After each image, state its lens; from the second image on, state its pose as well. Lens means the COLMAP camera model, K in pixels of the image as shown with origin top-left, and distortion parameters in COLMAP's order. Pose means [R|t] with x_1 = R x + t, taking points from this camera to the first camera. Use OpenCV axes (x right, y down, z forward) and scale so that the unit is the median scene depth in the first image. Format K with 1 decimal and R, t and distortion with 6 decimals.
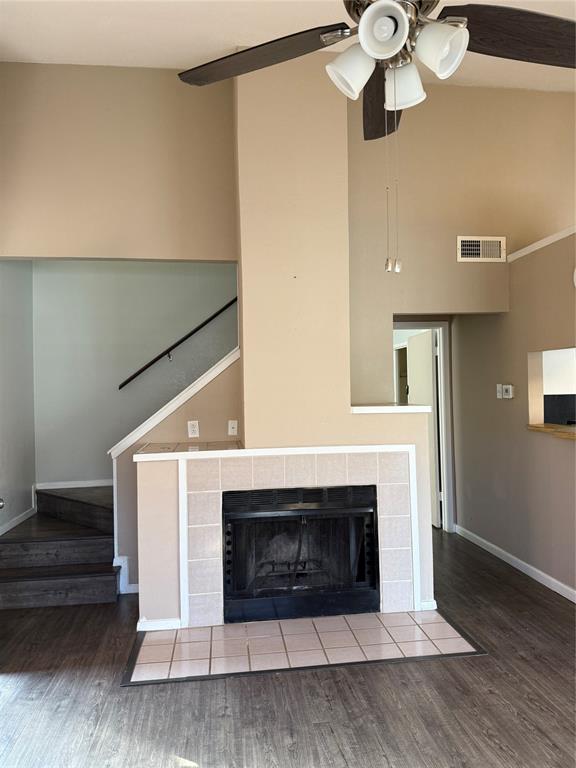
lens RADIAL K [[538.8, 0, 288.0], [0, 538.8, 384.0], [0, 0, 1]] dist [0.112256, -0.178982]
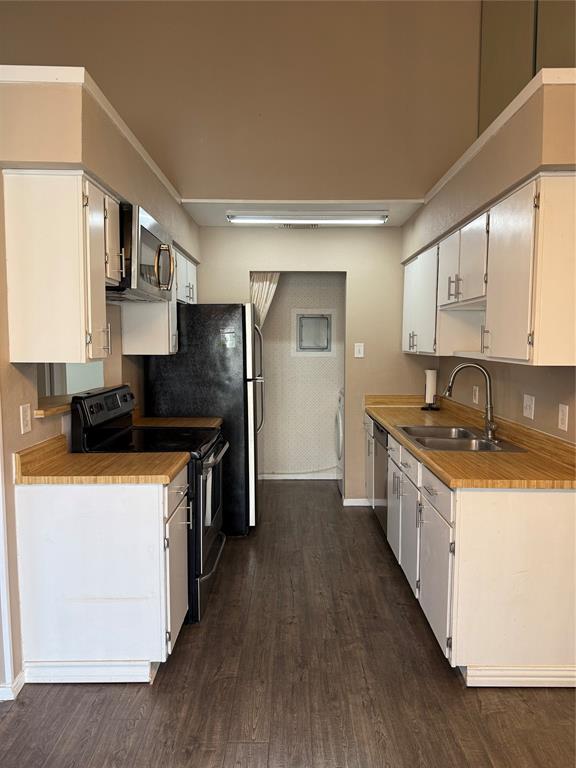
lens RADIAL K [[538.7, 0, 288.0], [0, 538.7, 384.0], [0, 0, 1]] dist [-0.001591, -0.001094]
pose [[0.992074, 0.030963, -0.121783, 0.964013], [-0.019469, 0.995338, 0.094465, -0.023004], [0.124140, -0.091345, 0.988051, 0.196403]]
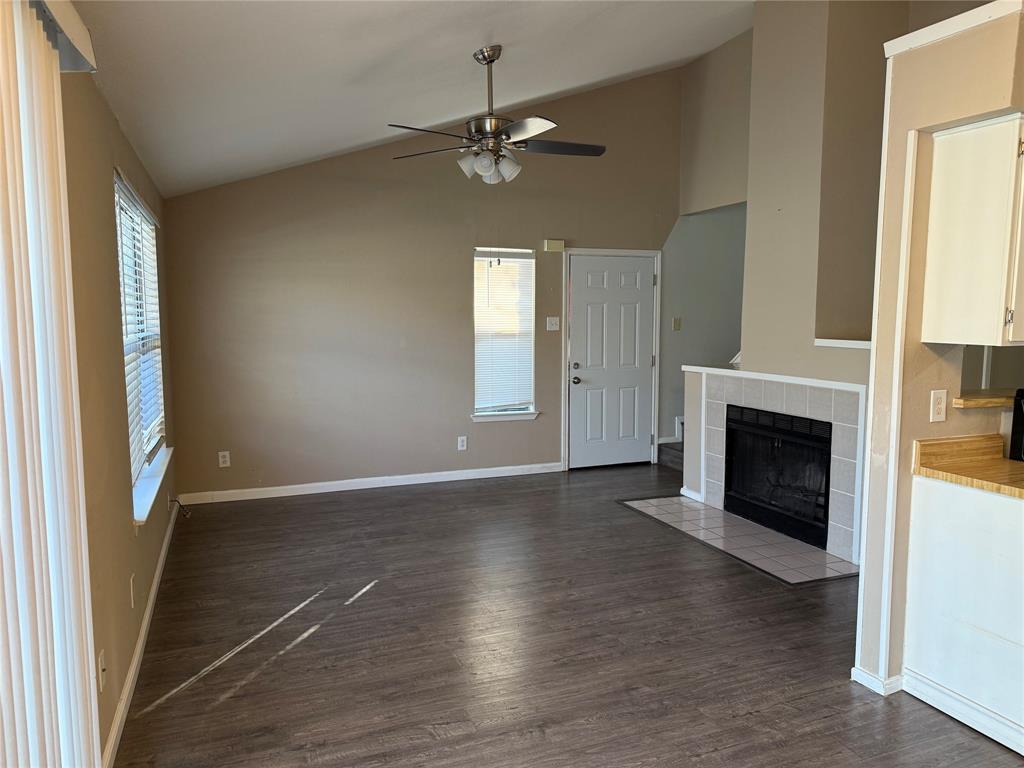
lens RADIAL K [[718.4, 0, 512.0], [0, 718.4, 384.0], [0, 0, 1]] dist [0.112256, -0.178982]
pose [[0.237515, 0.112050, -0.964900, 1.249305], [0.008362, 0.993052, 0.117377, -0.034833], [0.971348, -0.035947, 0.234928, 0.161021]]
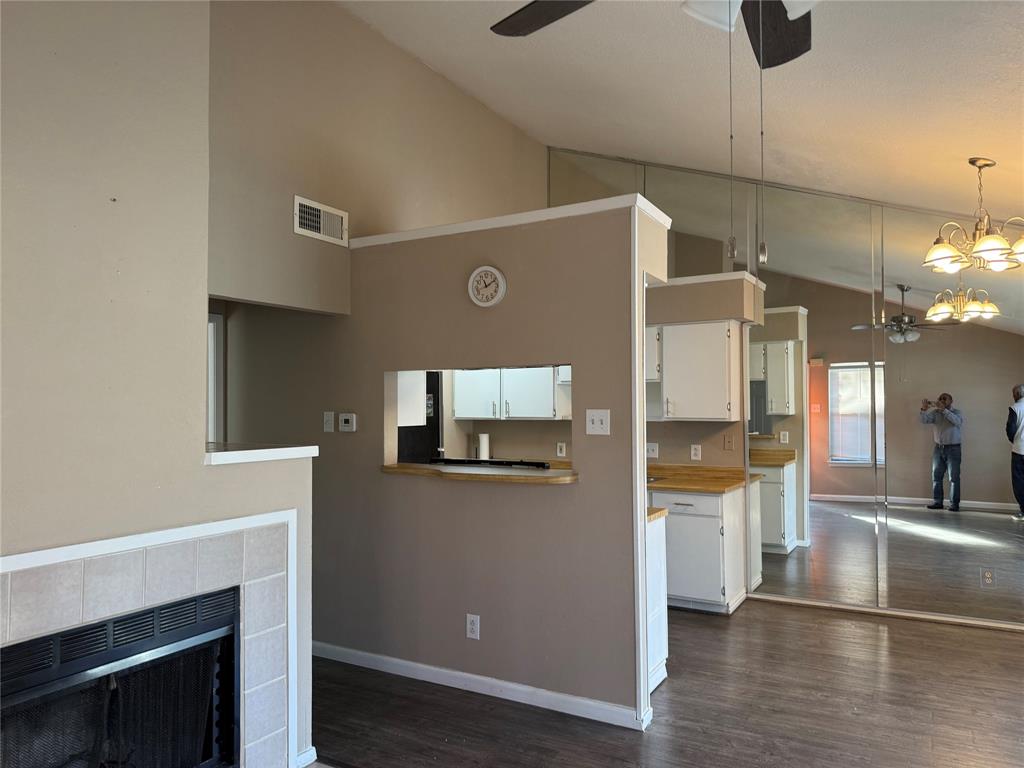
lens RADIAL K [[718.4, 0, 512.0], [0, 718.4, 384.0], [0, 0, 1]] dist [0.112256, -0.178982]
pose [[0.605503, 0.037522, 0.794958, -0.294621], [-0.014579, 0.999243, -0.036060, -0.006939], [-0.795710, 0.010245, 0.605592, 0.285263]]
